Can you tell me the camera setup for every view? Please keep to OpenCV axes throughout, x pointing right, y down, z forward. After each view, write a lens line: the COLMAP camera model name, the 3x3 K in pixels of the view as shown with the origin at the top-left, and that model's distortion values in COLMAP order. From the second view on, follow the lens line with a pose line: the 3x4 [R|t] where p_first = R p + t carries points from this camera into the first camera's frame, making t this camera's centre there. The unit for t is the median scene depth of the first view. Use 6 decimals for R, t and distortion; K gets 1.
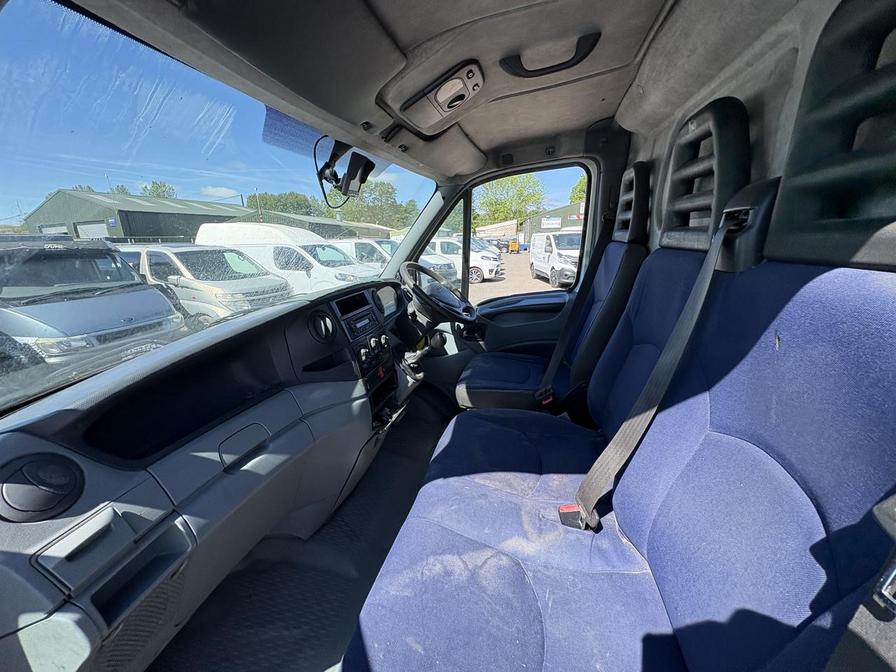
lens RADIAL K [[358.0, 0, 445.7], [0, 358.0, 339.0], [0, 0, 1]] dist [-0.001694, 0.001005]
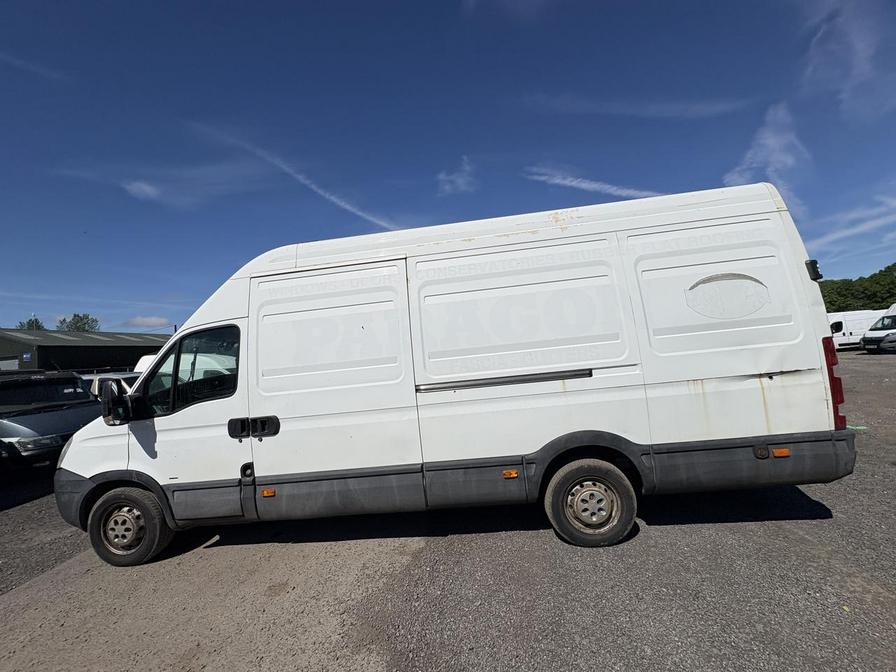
lens RADIAL K [[358.0, 0, 444.1], [0, 358.0, 331.9], [0, 0, 1]] dist [-0.001694, 0.001005]
pose [[0.987172, -0.037027, 0.155307, 0.956700], [0.086760, 0.940989, -0.327126, 0.585301], [-0.134030, 0.336404, 0.932131, -1.978878]]
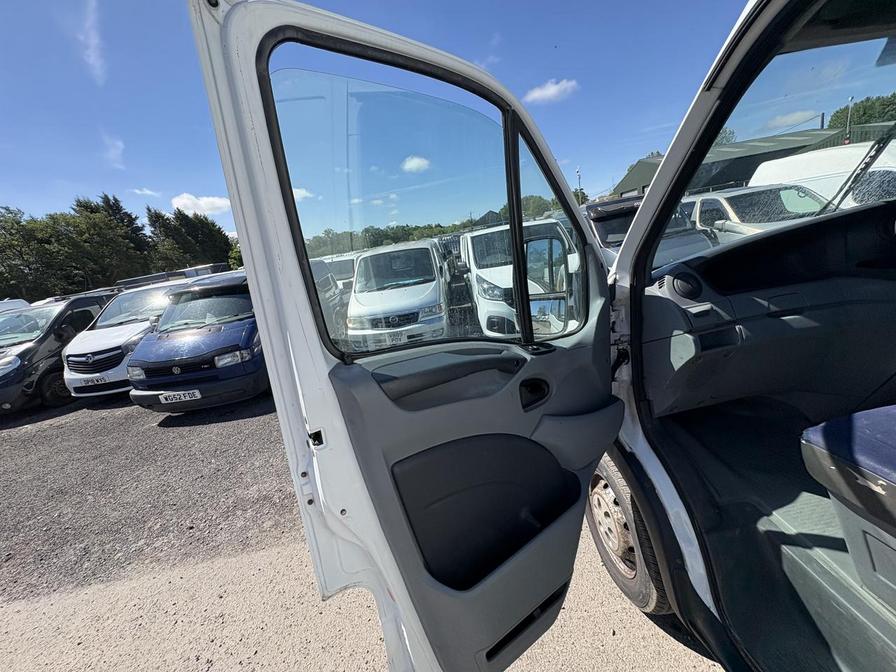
lens RADIAL K [[358.0, 0, 449.8], [0, 358.0, 338.6], [0, 0, 1]] dist [-0.001694, 0.001005]
pose [[0.313439, 0.227747, -0.921893, 0.192595], [-0.107273, 0.973092, 0.203922, 0.137582], [0.943530, 0.034977, 0.329436, -0.385795]]
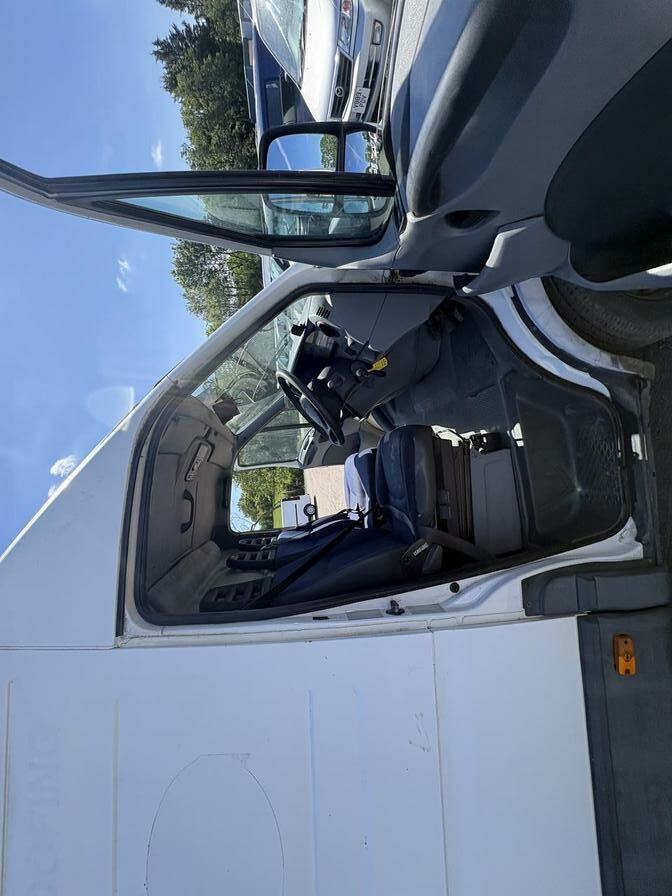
lens RADIAL K [[358.0, 0, 337.8], [0, 358.0, 447.3], [0, 0, 1]] dist [-0.001694, 0.001005]
pose [[0.125923, 0.941250, -0.313354, 0.391738], [0.912404, 0.014113, 0.409048, -0.460054], [0.389440, -0.337414, -0.857023, 1.844213]]
